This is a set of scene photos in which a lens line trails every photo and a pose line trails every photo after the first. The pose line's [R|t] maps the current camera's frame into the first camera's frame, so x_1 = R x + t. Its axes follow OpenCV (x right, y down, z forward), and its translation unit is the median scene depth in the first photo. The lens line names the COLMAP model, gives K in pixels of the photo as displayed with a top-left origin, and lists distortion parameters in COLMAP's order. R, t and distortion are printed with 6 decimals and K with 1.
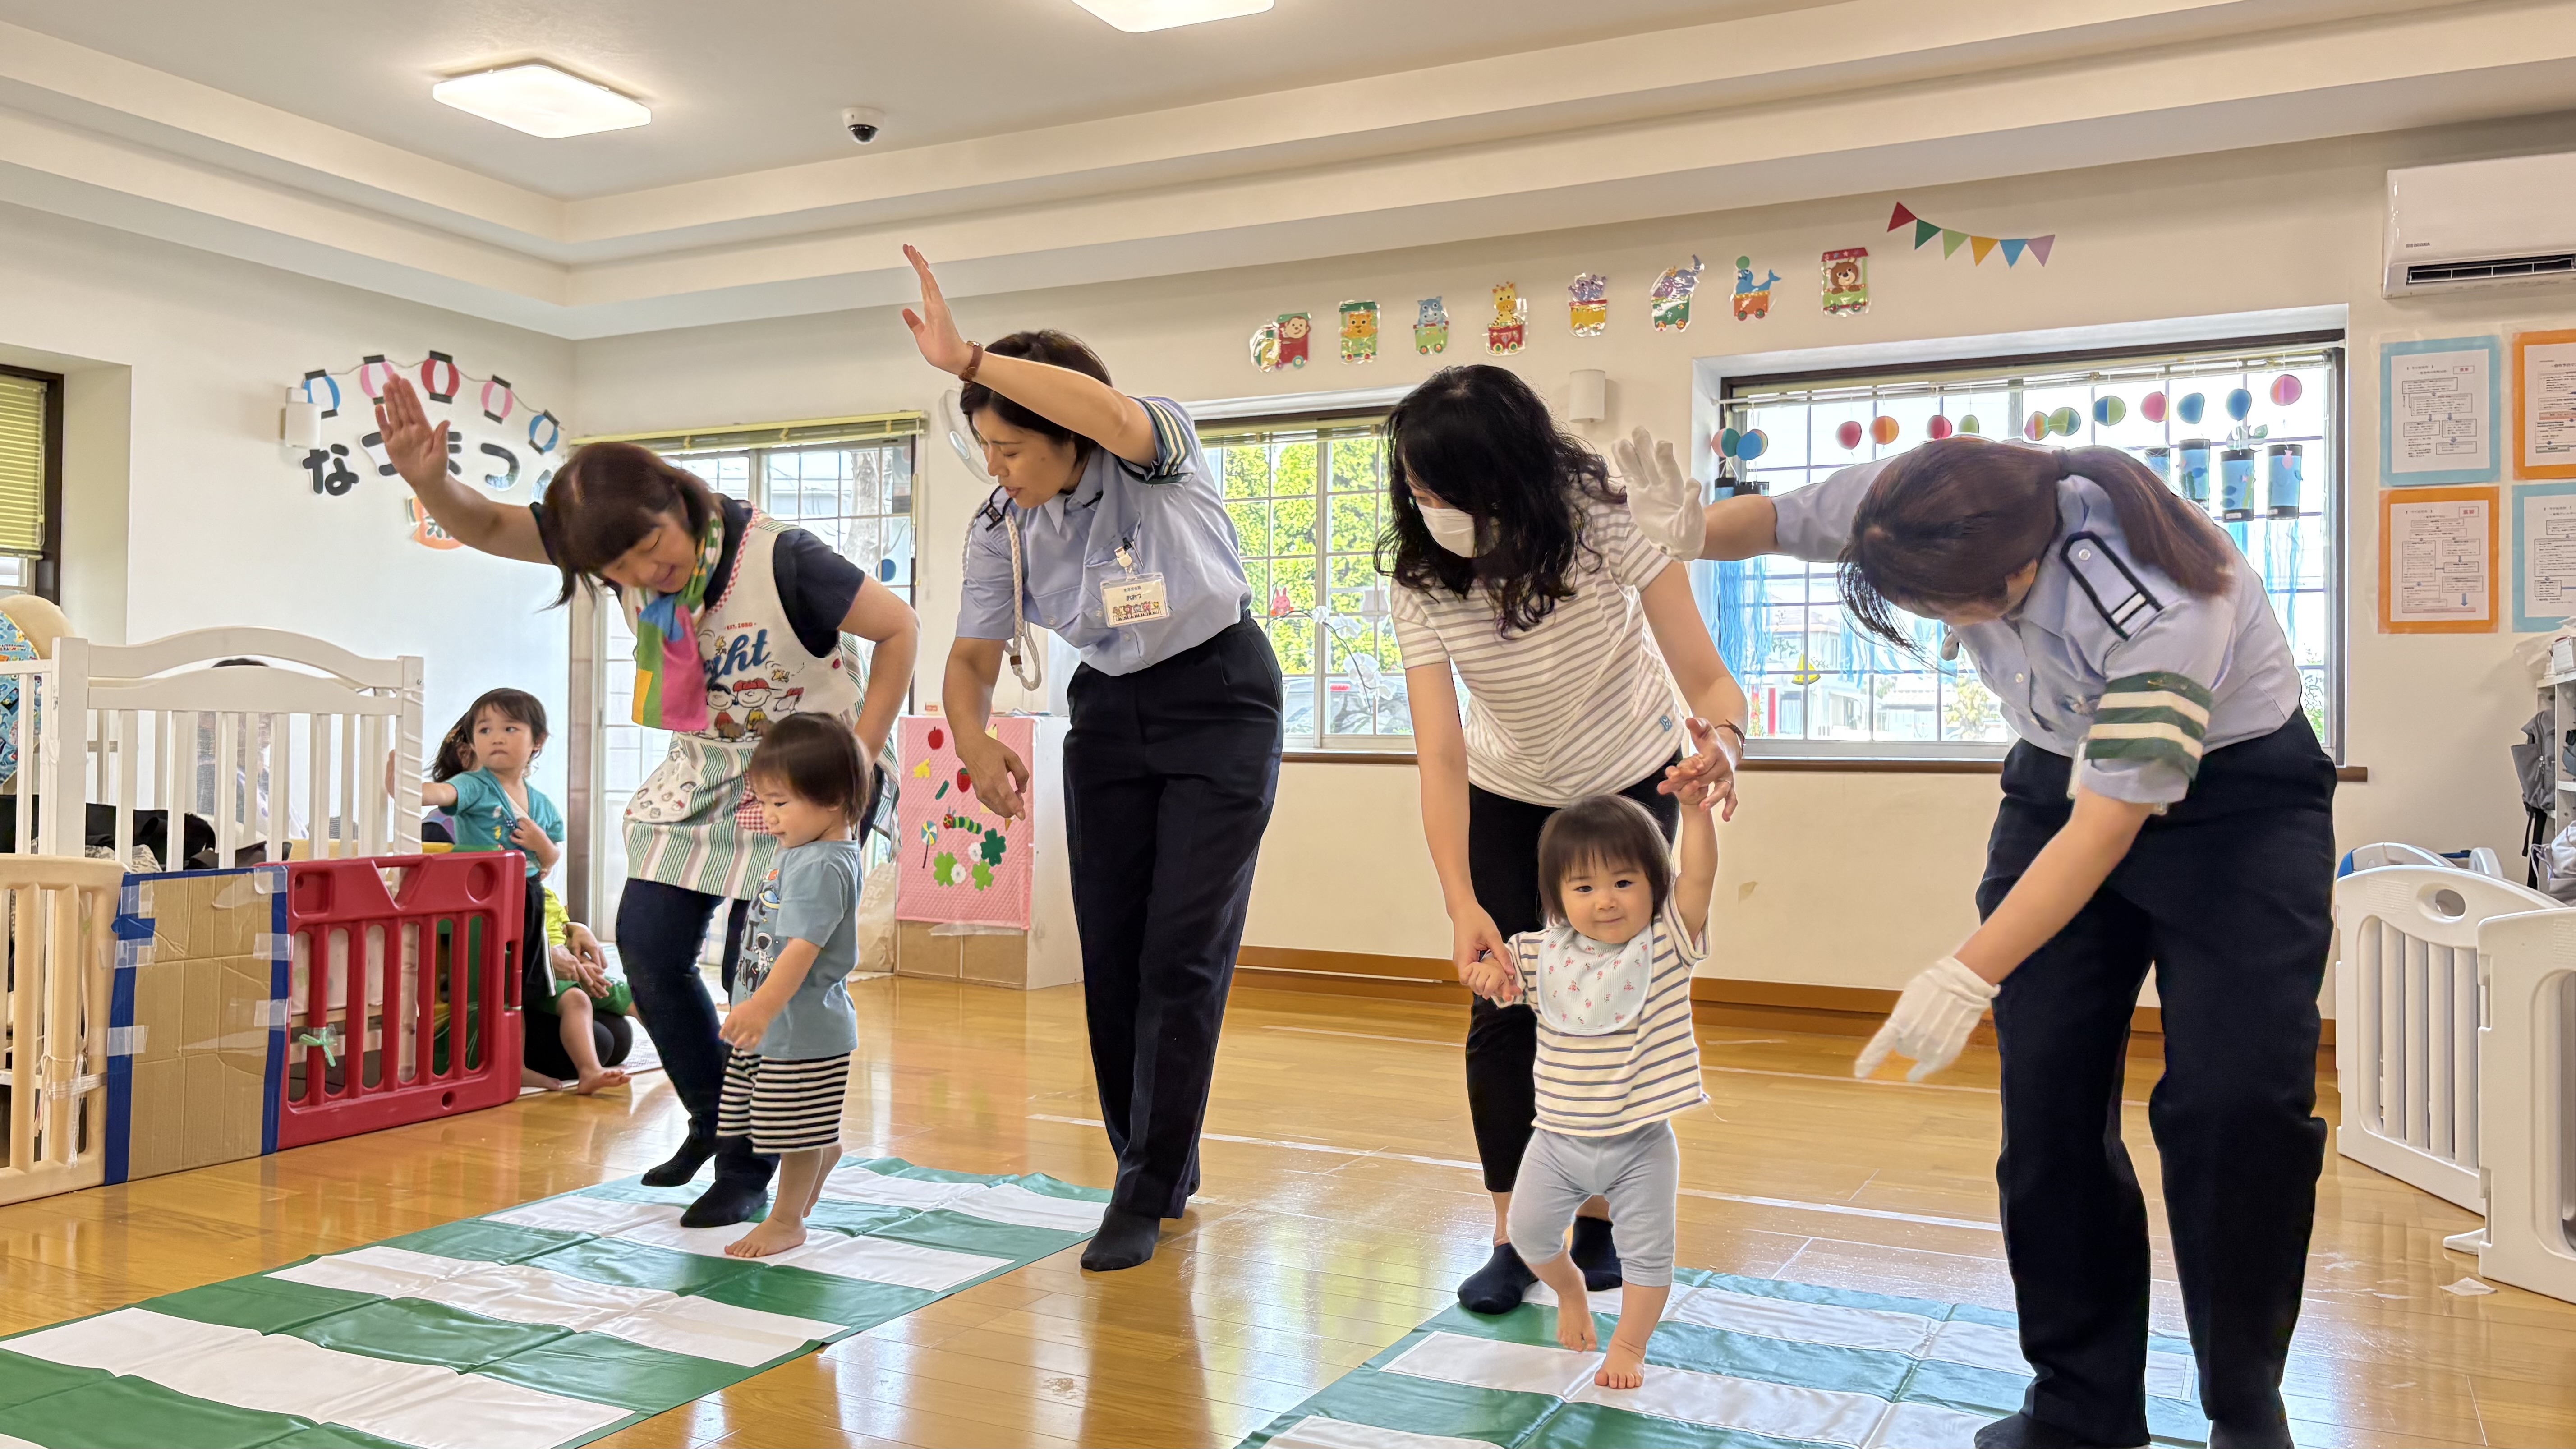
lens RADIAL K [[1981.3, 0, 1280.0], [0, 1981.3, 704.3], [0, 0, 1]] dist [0.021838, -0.007896]
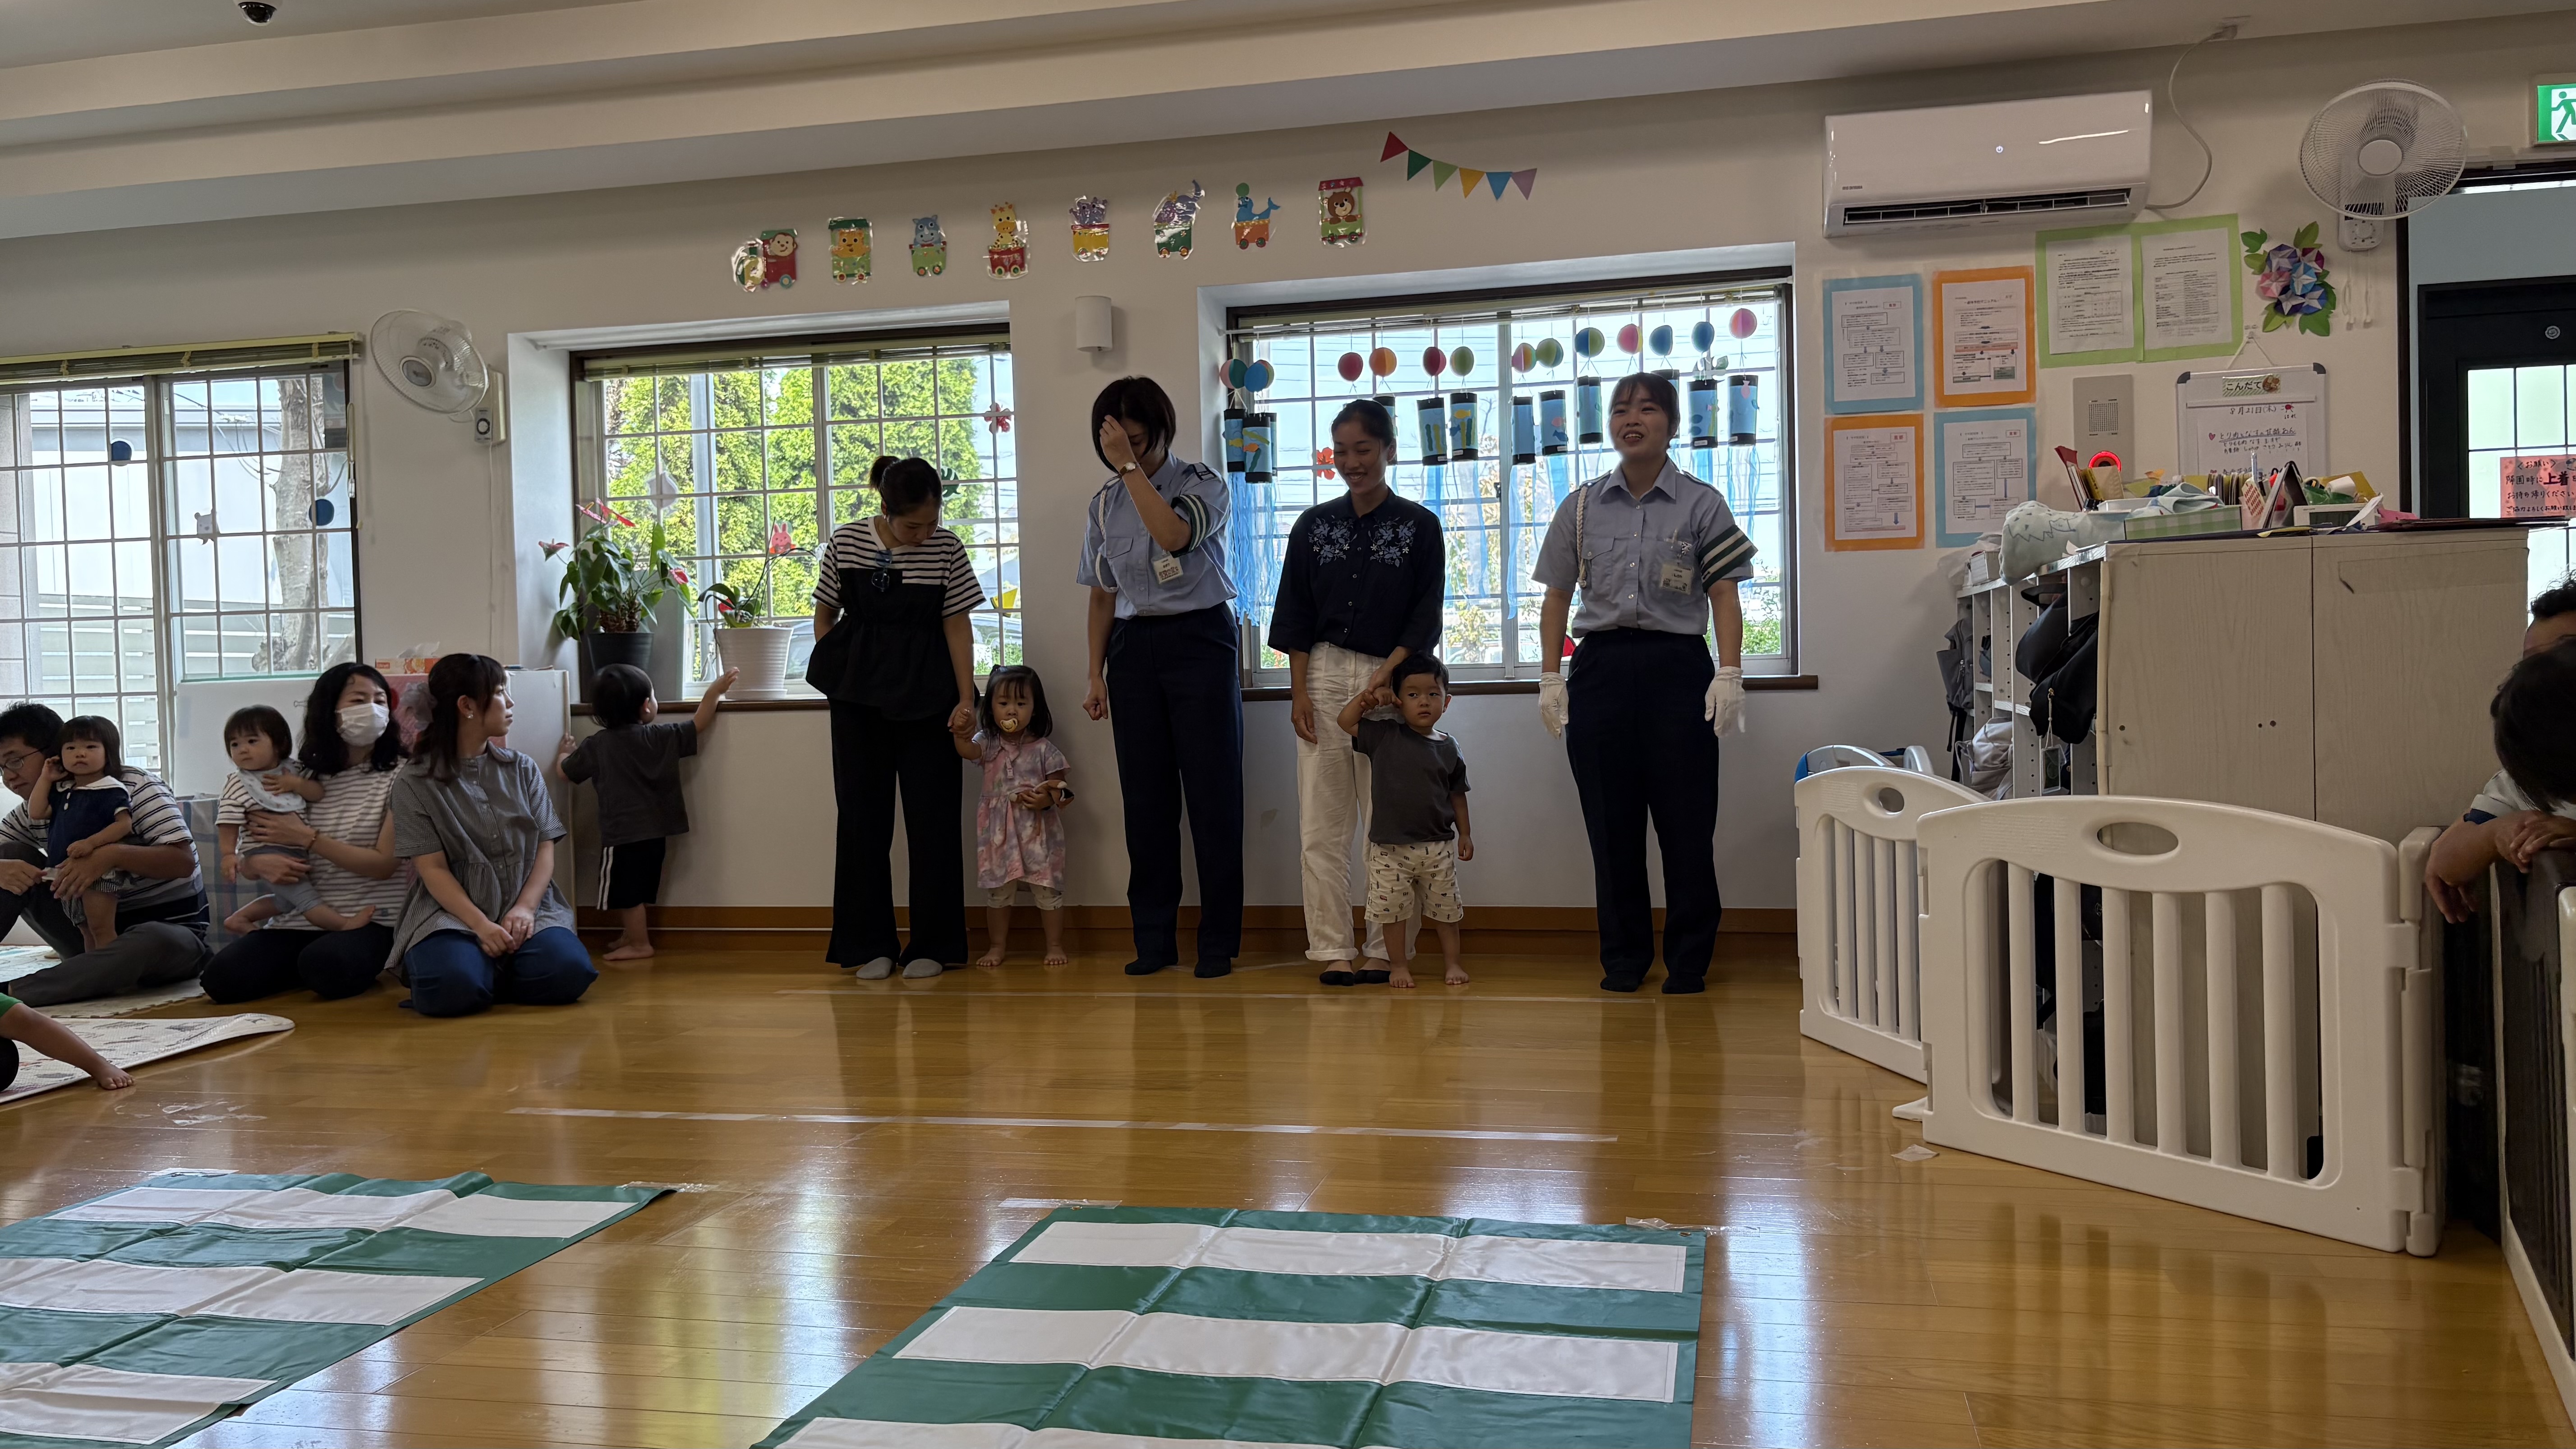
lens RADIAL K [[1981.3, 0, 1302.1], [0, 1981.3, 721.1], [0, 0, 1]] dist [0.021838, -0.007896]
pose [[0.968968, -0.041309, 0.243708, 0.009466], [0.030865, 0.998440, 0.046521, -0.002333], [-0.245250, -0.037556, 0.968732, 0.022675]]
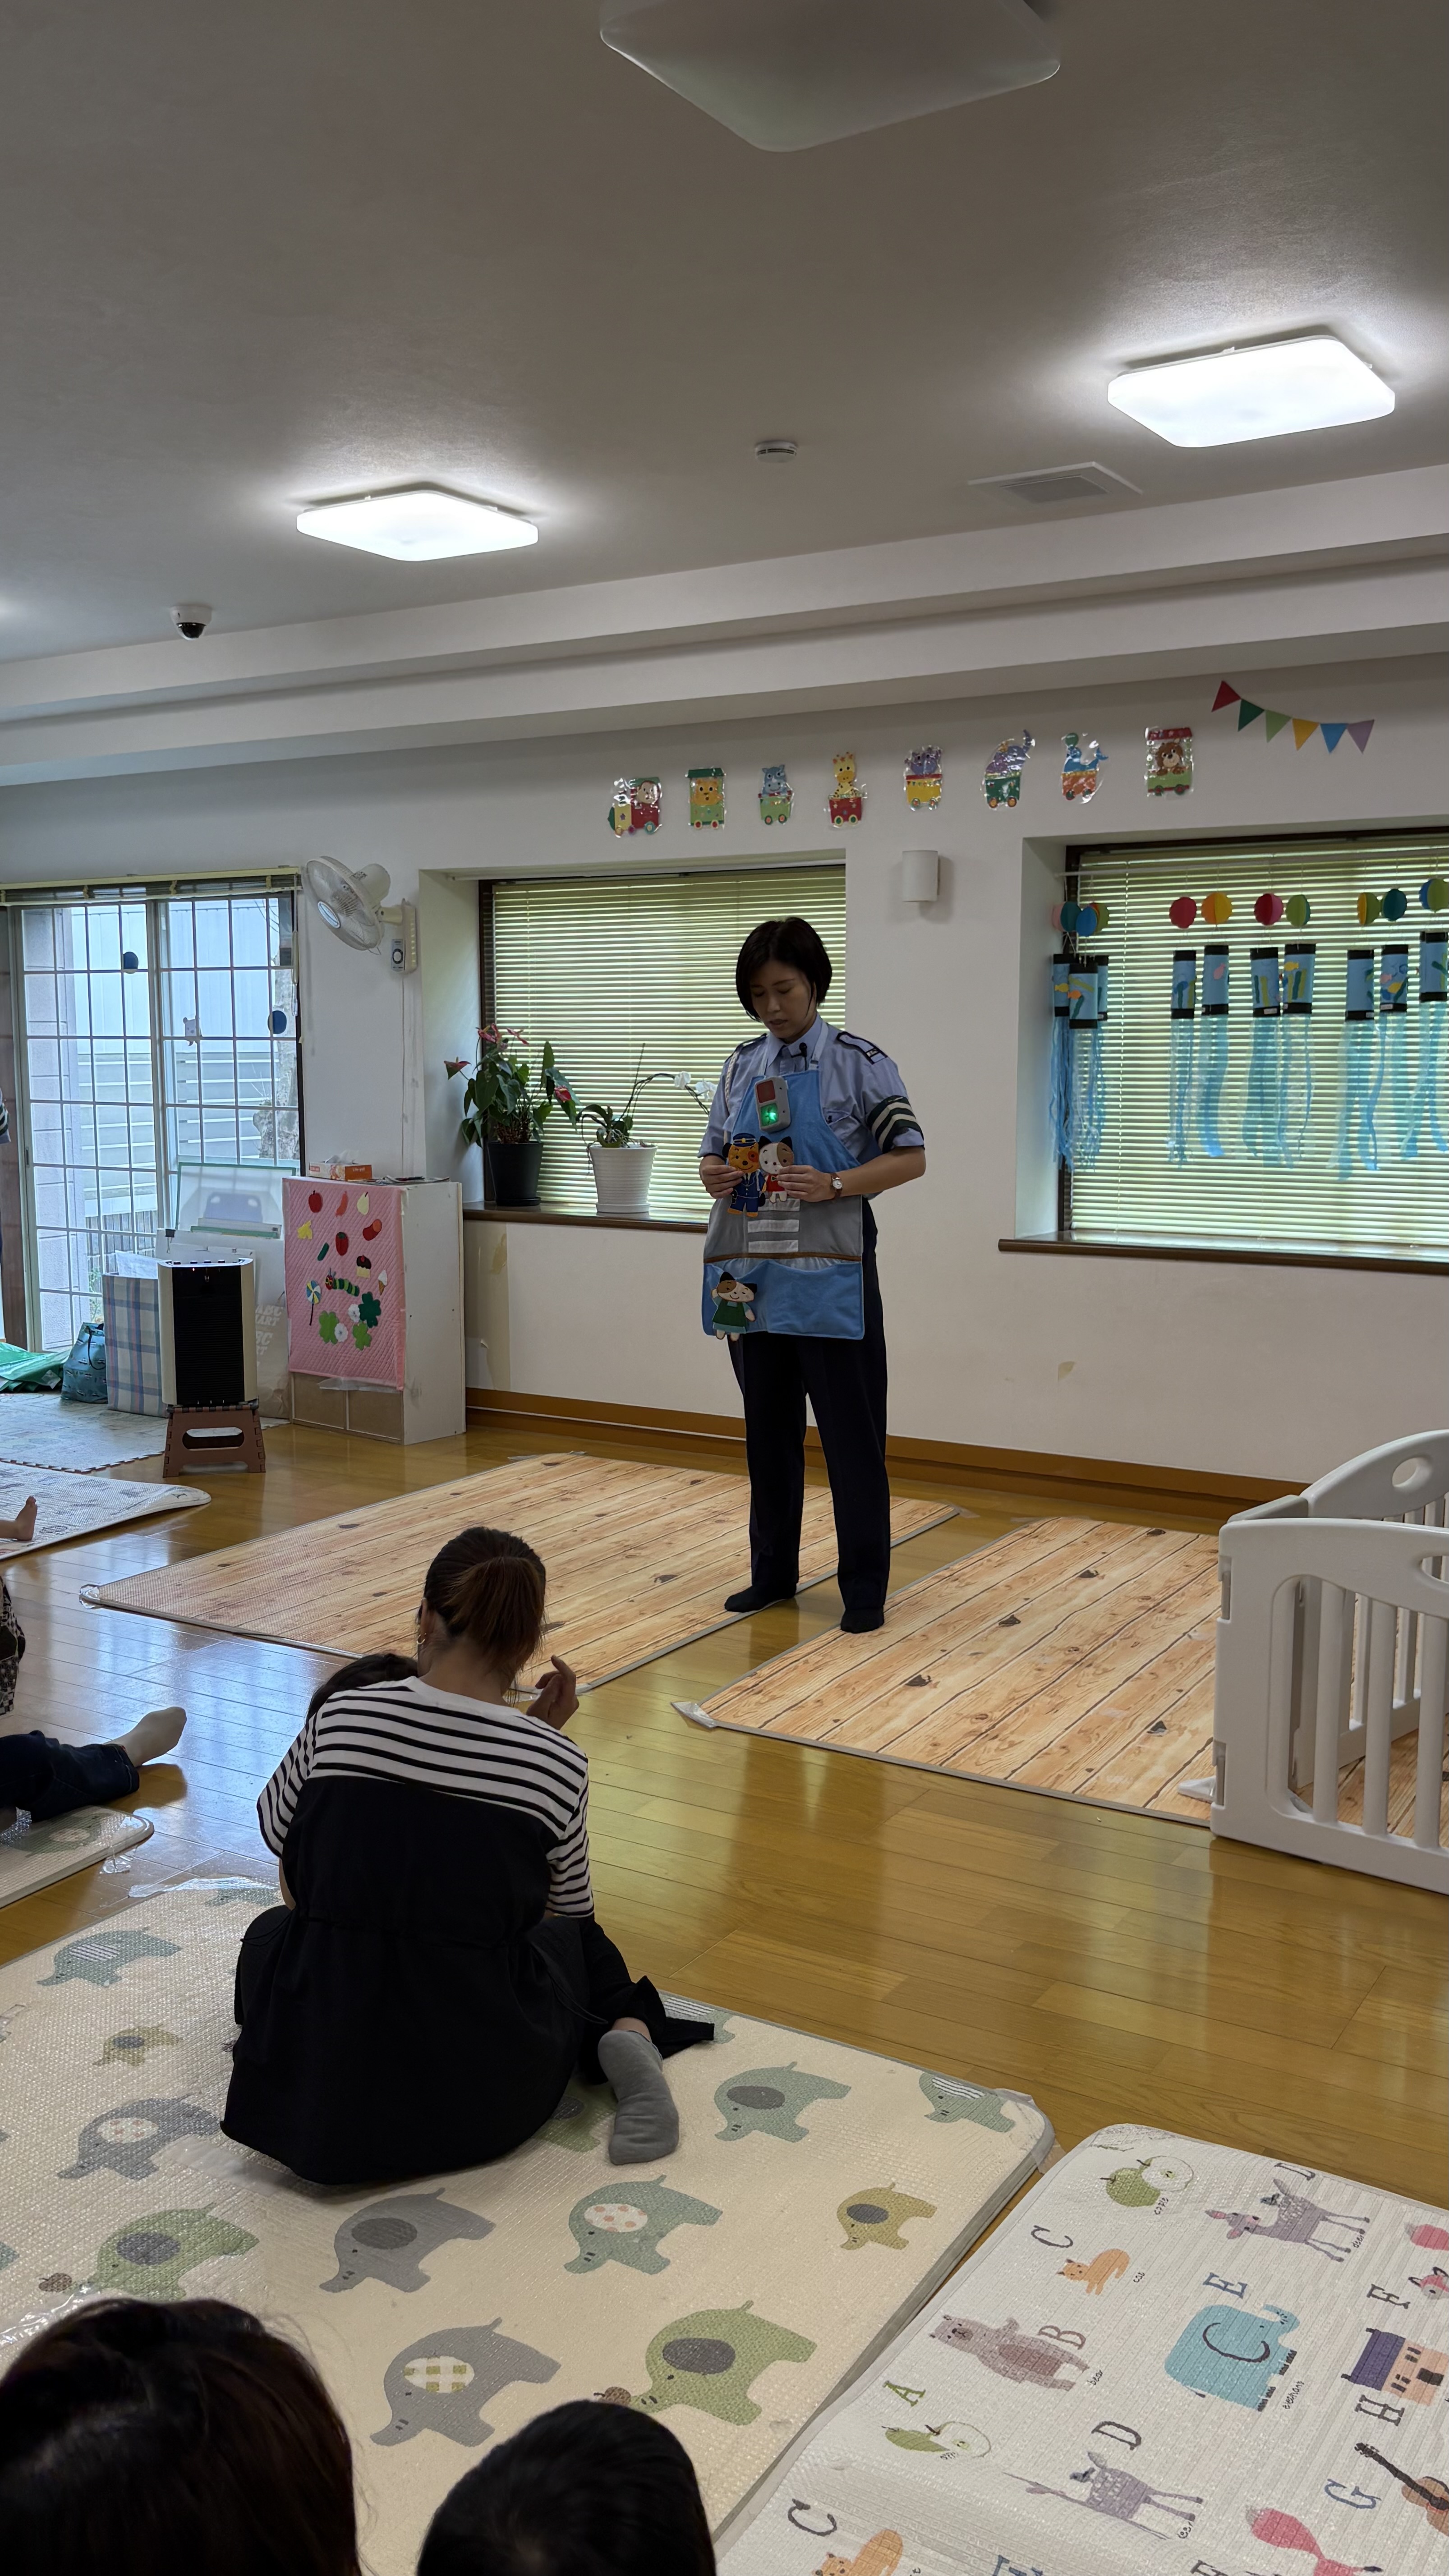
lens RADIAL K [[2103.7, 0, 703.8], [0, 2103.7, 1286.0], [0, 0, 1]] dist [0.066947, -0.065632]
pose [[0.996463, -0.003422, -0.083967, 0.143907], [0.015314, 0.989834, 0.141402, -0.109737], [0.082630, -0.142188, 0.986385, -0.091877]]
